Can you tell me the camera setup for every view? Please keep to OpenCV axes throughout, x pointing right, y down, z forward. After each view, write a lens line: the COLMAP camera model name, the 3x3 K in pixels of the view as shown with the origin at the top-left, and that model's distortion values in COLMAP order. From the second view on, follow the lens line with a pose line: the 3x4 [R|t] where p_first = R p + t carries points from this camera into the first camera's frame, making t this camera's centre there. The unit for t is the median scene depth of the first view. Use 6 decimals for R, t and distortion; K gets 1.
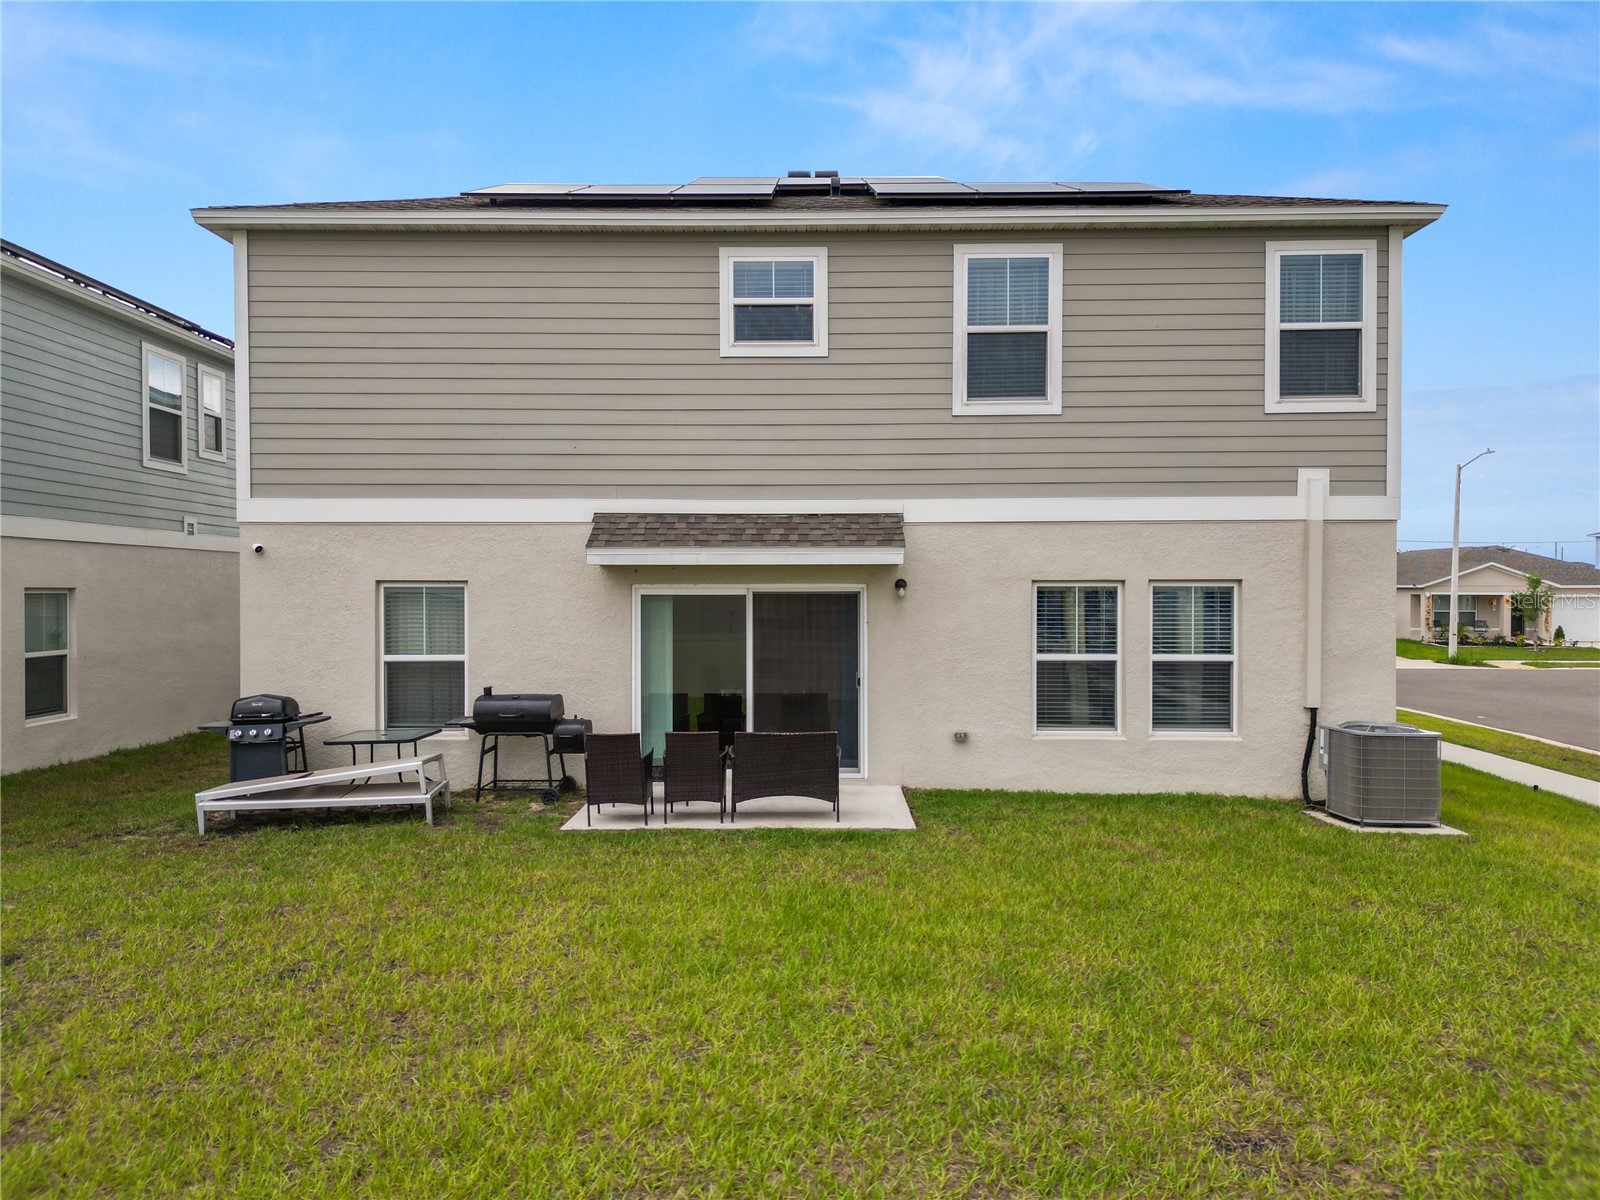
lens RADIAL K [[1120.7, 0, 799.7], [0, 1120.7, 597.5], [0, 0, 1]] dist [0.060701, -0.039247]
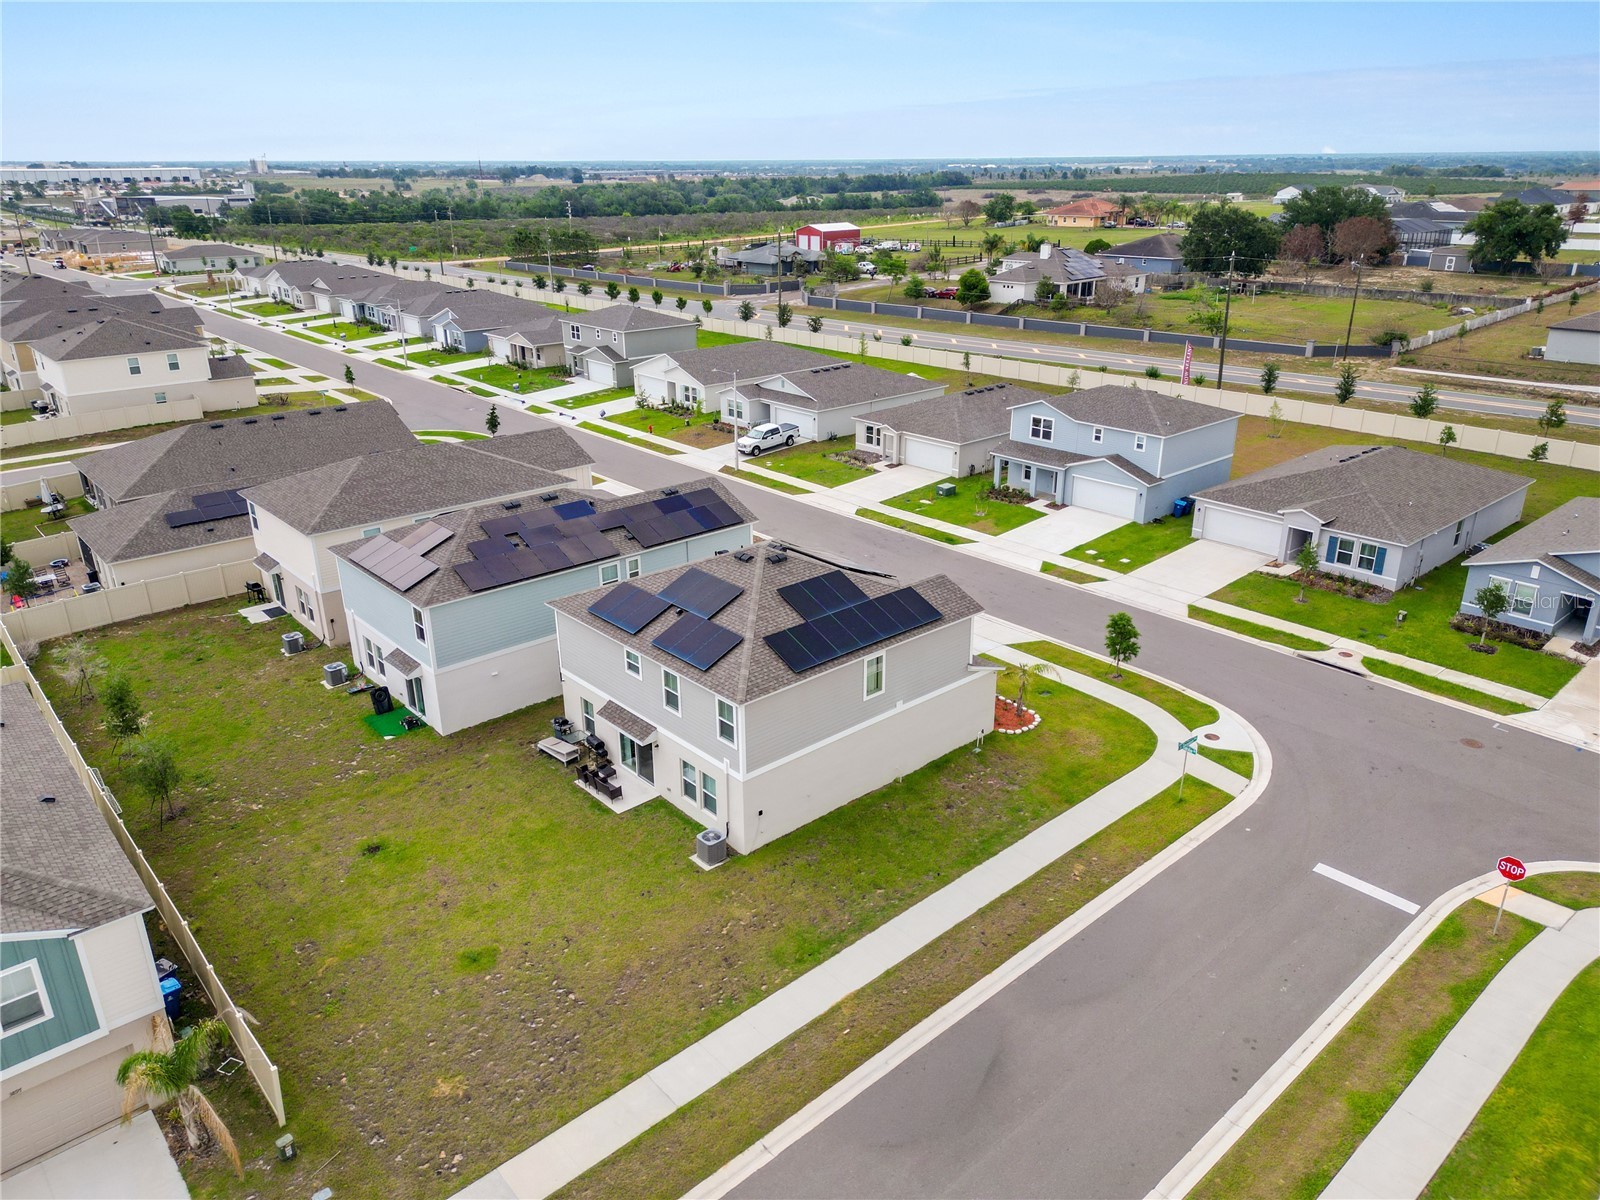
lens RADIAL K [[1120.7, 0, 799.2], [0, 1120.7, 599.7], [0, 0, 1]] dist [0.060701, -0.039247]
pose [[0.668565, 0.265515, -0.694639, 2.750883], [0.003203, 0.933052, 0.359727, -1.727631], [0.743647, -0.242726, 0.622955, -0.775990]]
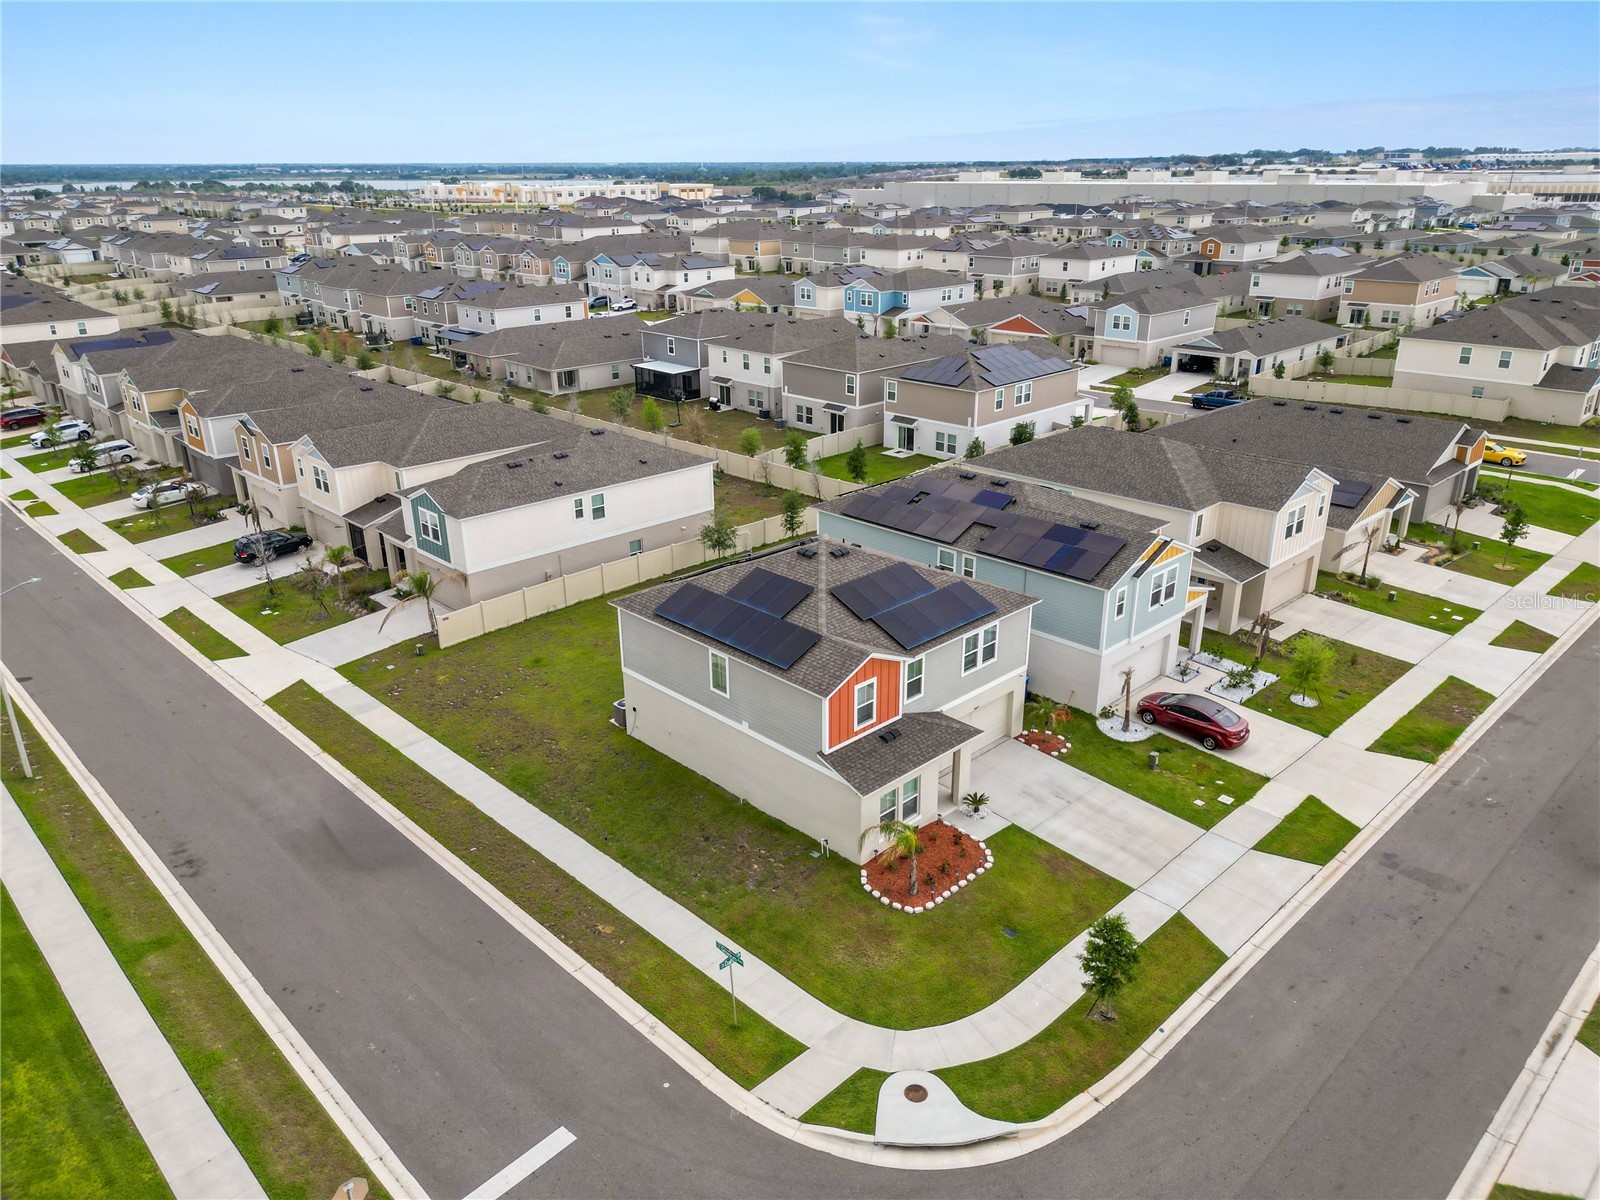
lens RADIAL K [[1120.7, 0, 797.9], [0, 1120.7, 600.9], [0, 0, 1]] dist [0.060701, -0.039247]
pose [[-0.712613, 0.260523, -0.651391, 2.600656], [0.003241, 0.929706, 0.368289, -1.755065], [0.701549, 0.260336, -0.663365, 3.919399]]
